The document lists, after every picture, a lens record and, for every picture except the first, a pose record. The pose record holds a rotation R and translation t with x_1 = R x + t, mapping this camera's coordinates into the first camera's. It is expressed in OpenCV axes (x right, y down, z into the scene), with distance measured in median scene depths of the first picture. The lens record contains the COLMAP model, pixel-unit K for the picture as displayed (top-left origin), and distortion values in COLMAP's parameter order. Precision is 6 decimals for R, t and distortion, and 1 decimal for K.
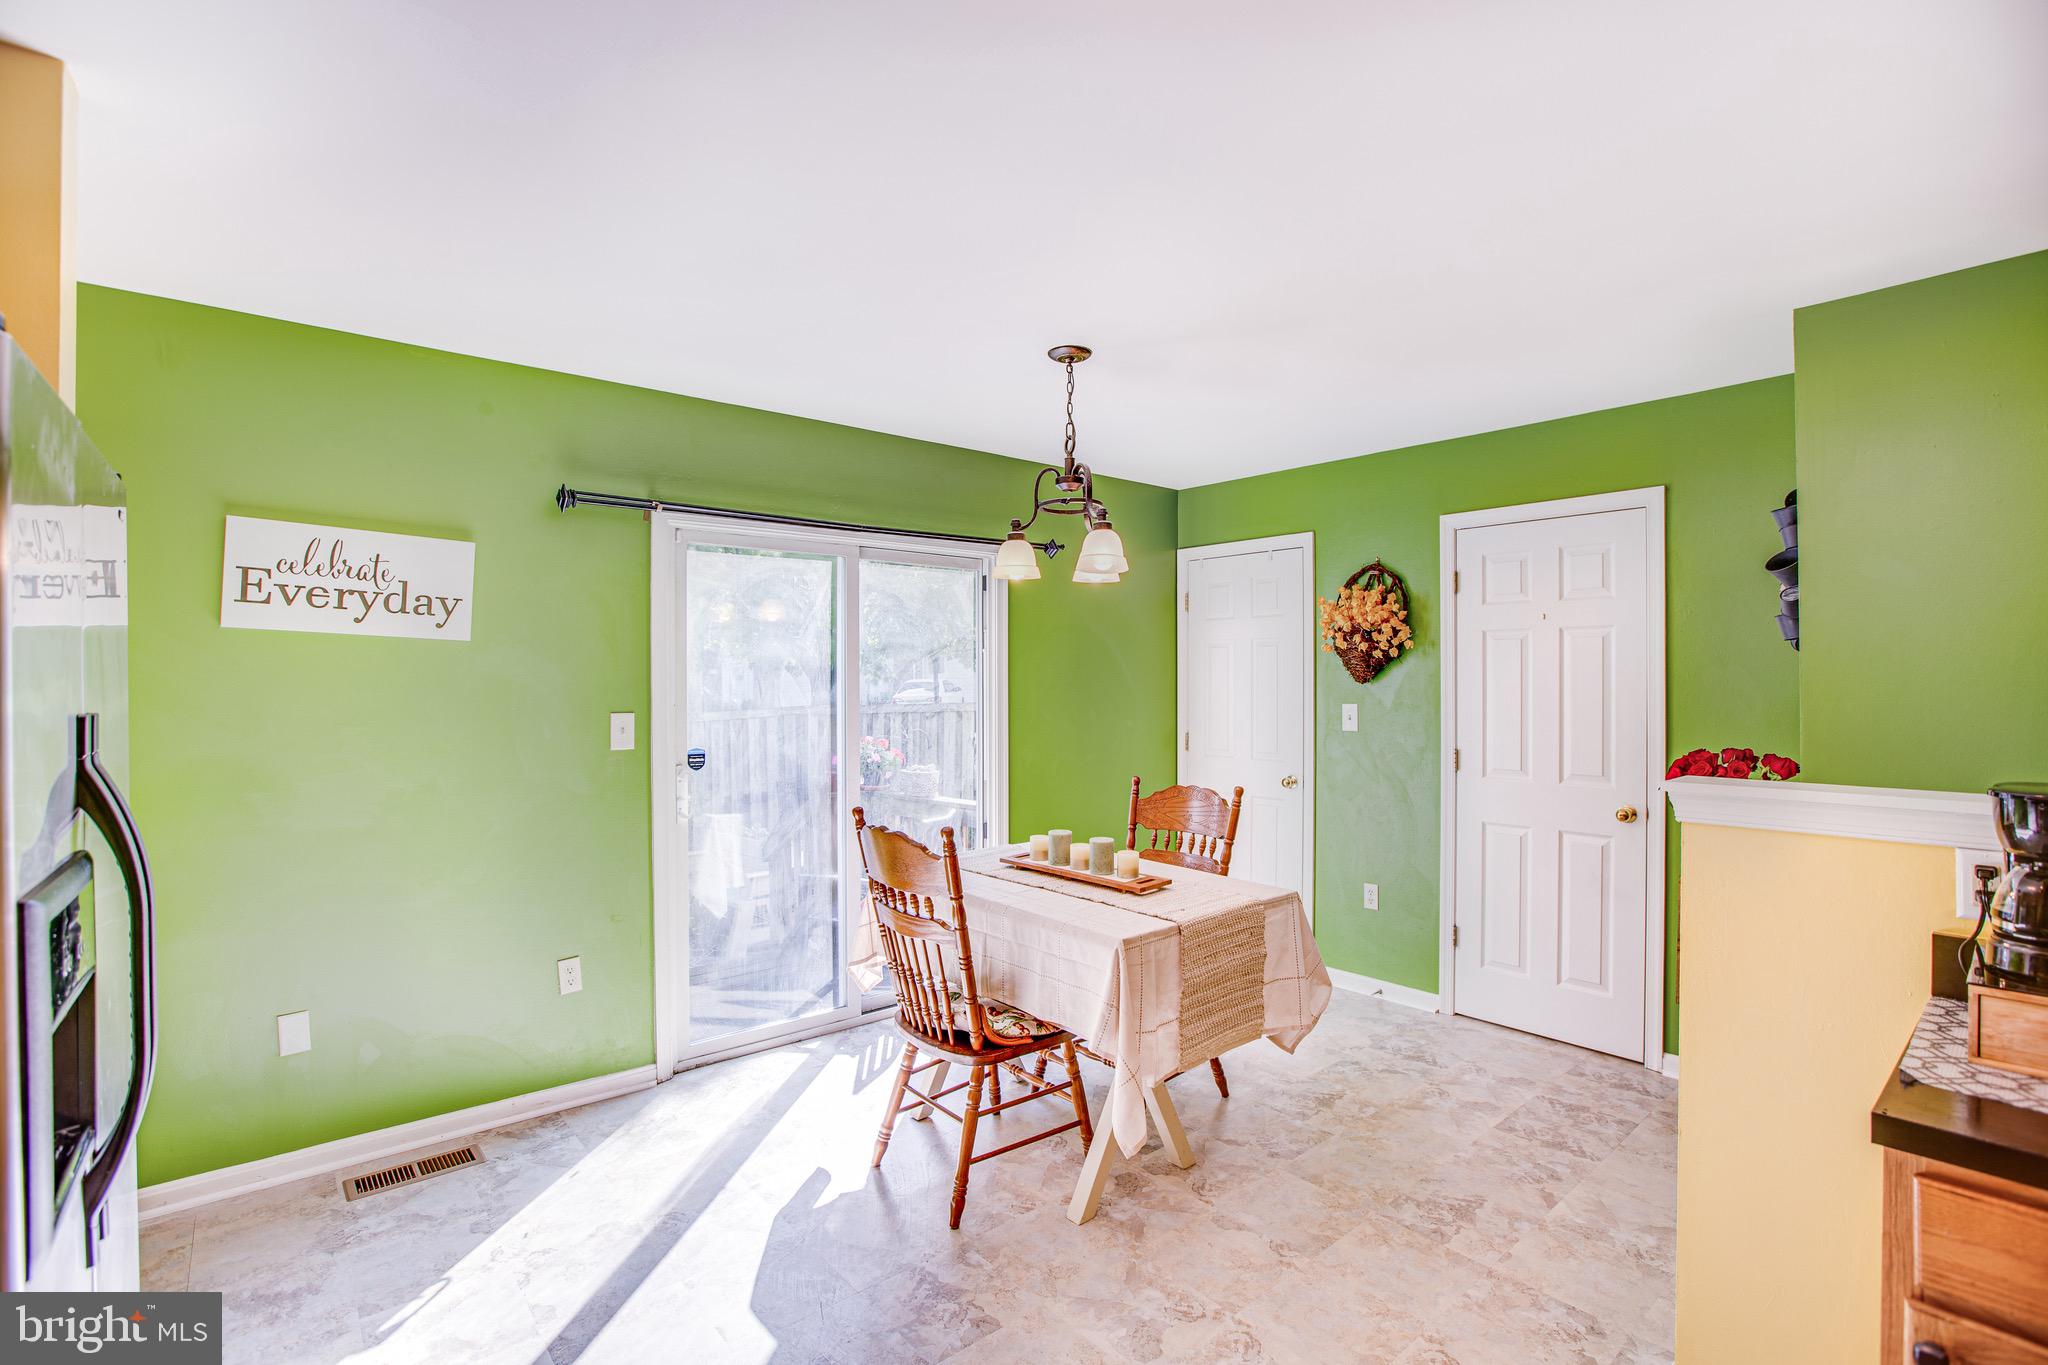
lens RADIAL K [[946.9, 0, 1003.1], [0, 946.9, 681.9], [0, 0, 1]] dist [-0.042608, 0.021281]
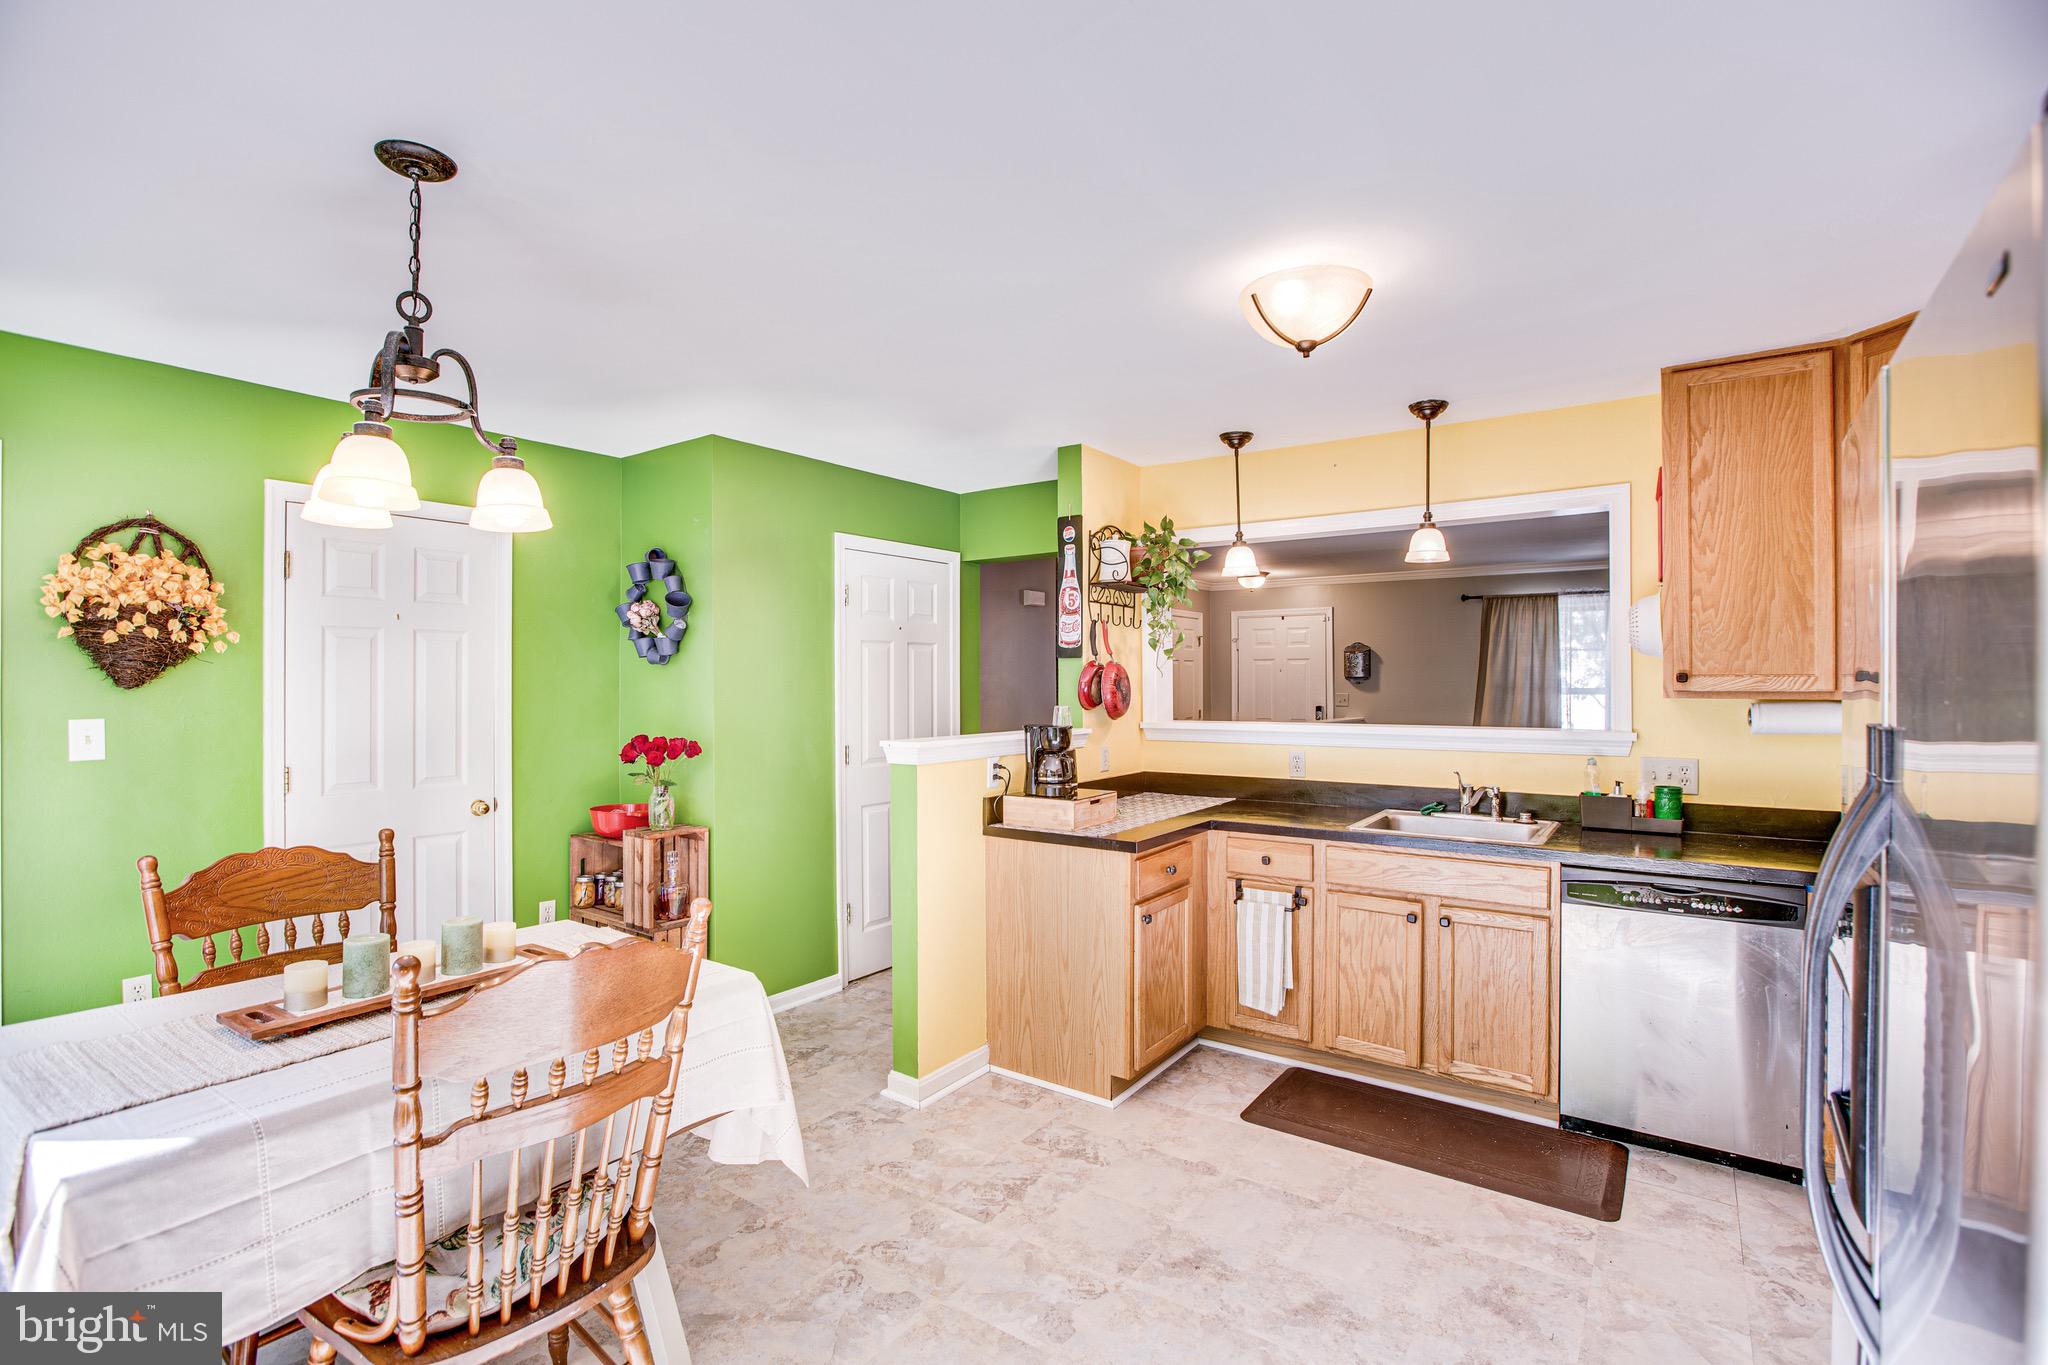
lens RADIAL K [[946.9, 0, 1003.1], [0, 946.9, 681.9], [0, 0, 1]] dist [-0.042608, 0.021281]
pose [[-0.254712, -0.001207, 0.967016, -0.517840], [0.000126, 0.999999, 0.001281, -0.003734], [-0.967017, 0.000448, -0.254711, 0.653118]]
